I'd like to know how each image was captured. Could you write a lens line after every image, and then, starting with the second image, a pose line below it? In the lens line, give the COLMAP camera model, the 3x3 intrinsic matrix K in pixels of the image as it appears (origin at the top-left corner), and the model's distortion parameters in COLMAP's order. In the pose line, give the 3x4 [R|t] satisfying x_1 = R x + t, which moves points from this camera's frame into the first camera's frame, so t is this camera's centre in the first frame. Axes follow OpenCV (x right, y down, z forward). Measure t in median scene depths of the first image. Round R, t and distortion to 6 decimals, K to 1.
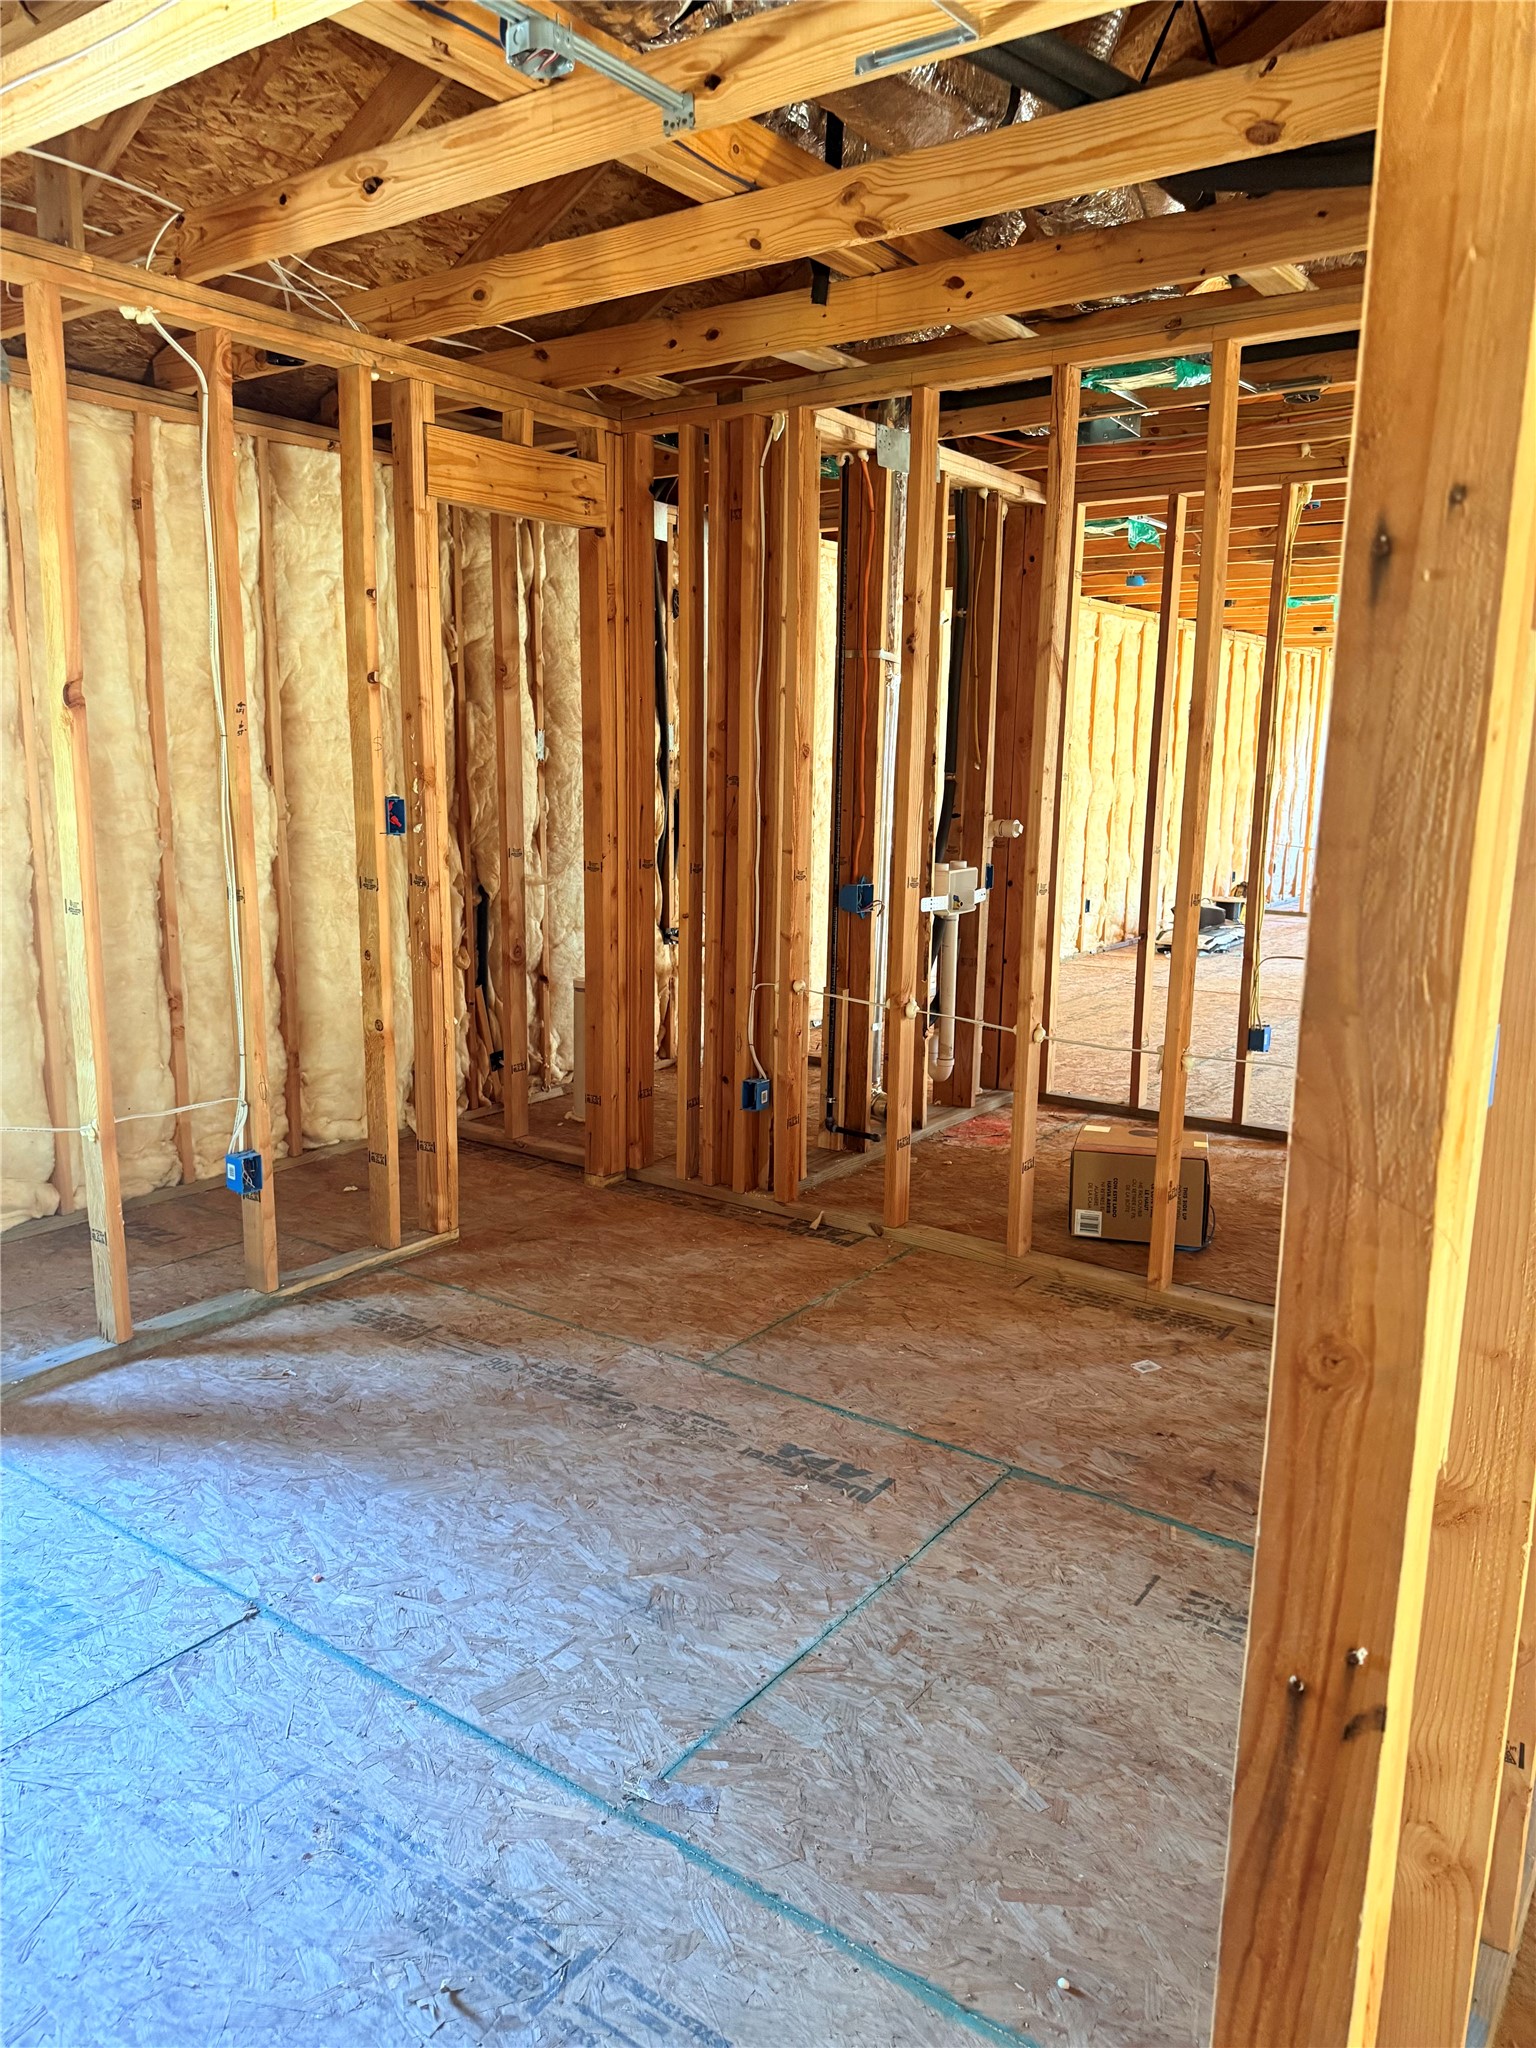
lens RADIAL K [[1419.8, 0, 768.0], [0, 1419.8, 1024.0], [0, 0, 1]] dist [0.043182, -0.070375]
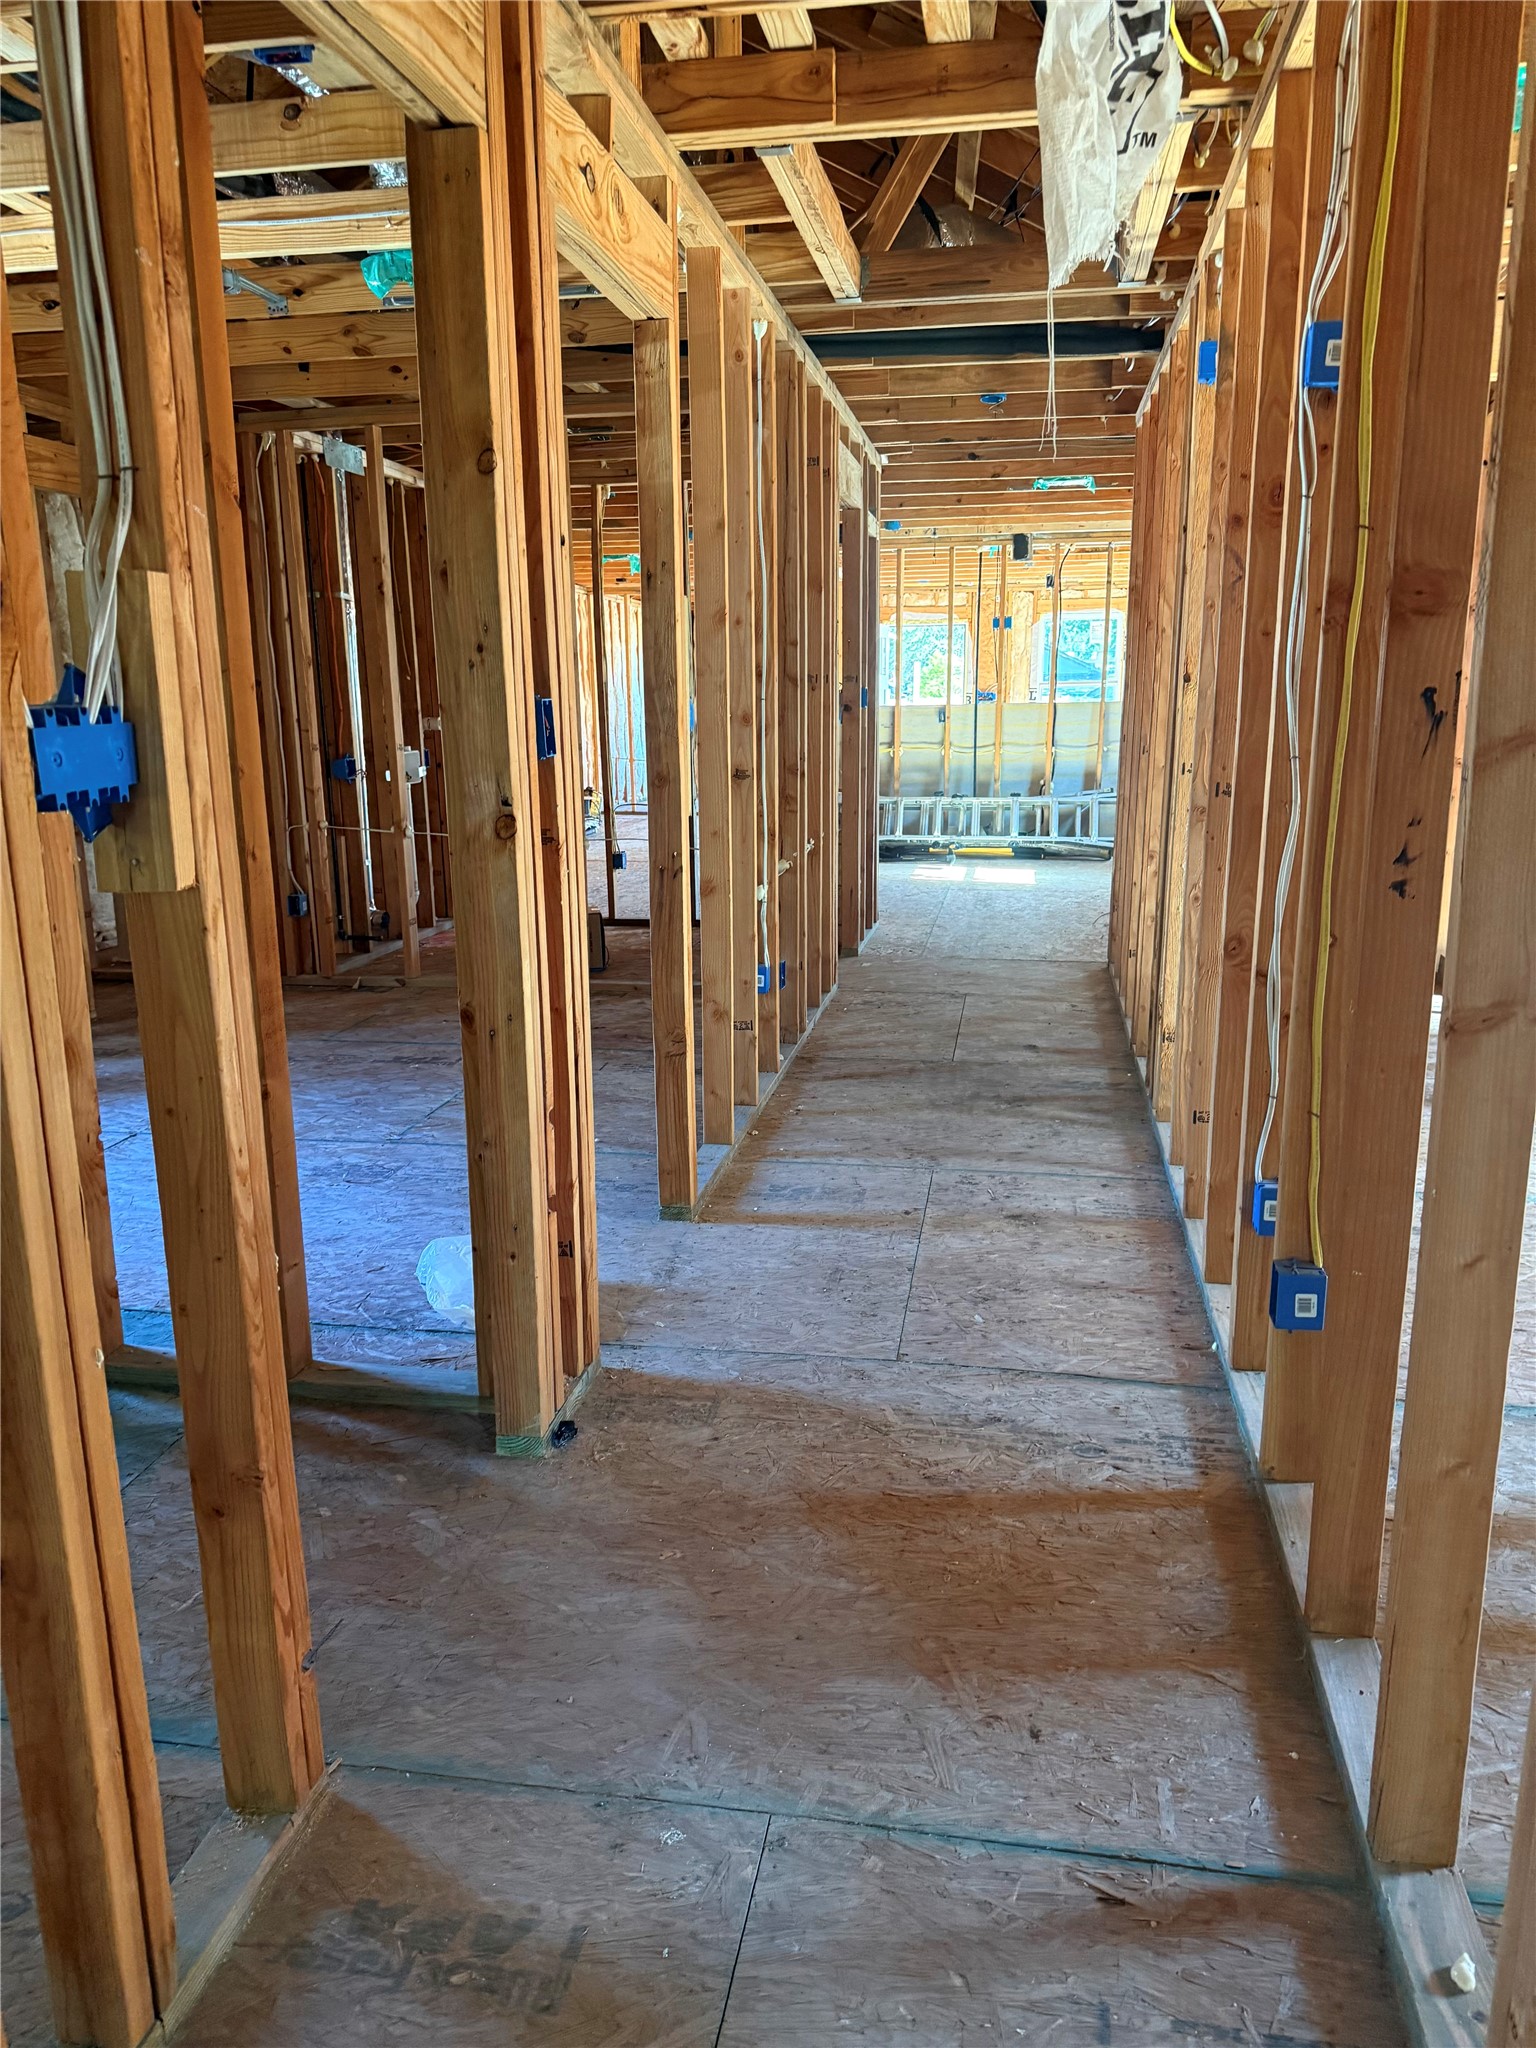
lens RADIAL K [[1419.8, 0, 768.0], [0, 1419.8, 1024.0], [0, 0, 1]] dist [0.043182, -0.070375]
pose [[0.897786, -0.123247, 0.422837, -0.228255], [0.108215, 0.992347, 0.059477, 0.149102], [-0.426931, -0.007640, 0.904252, -0.566352]]
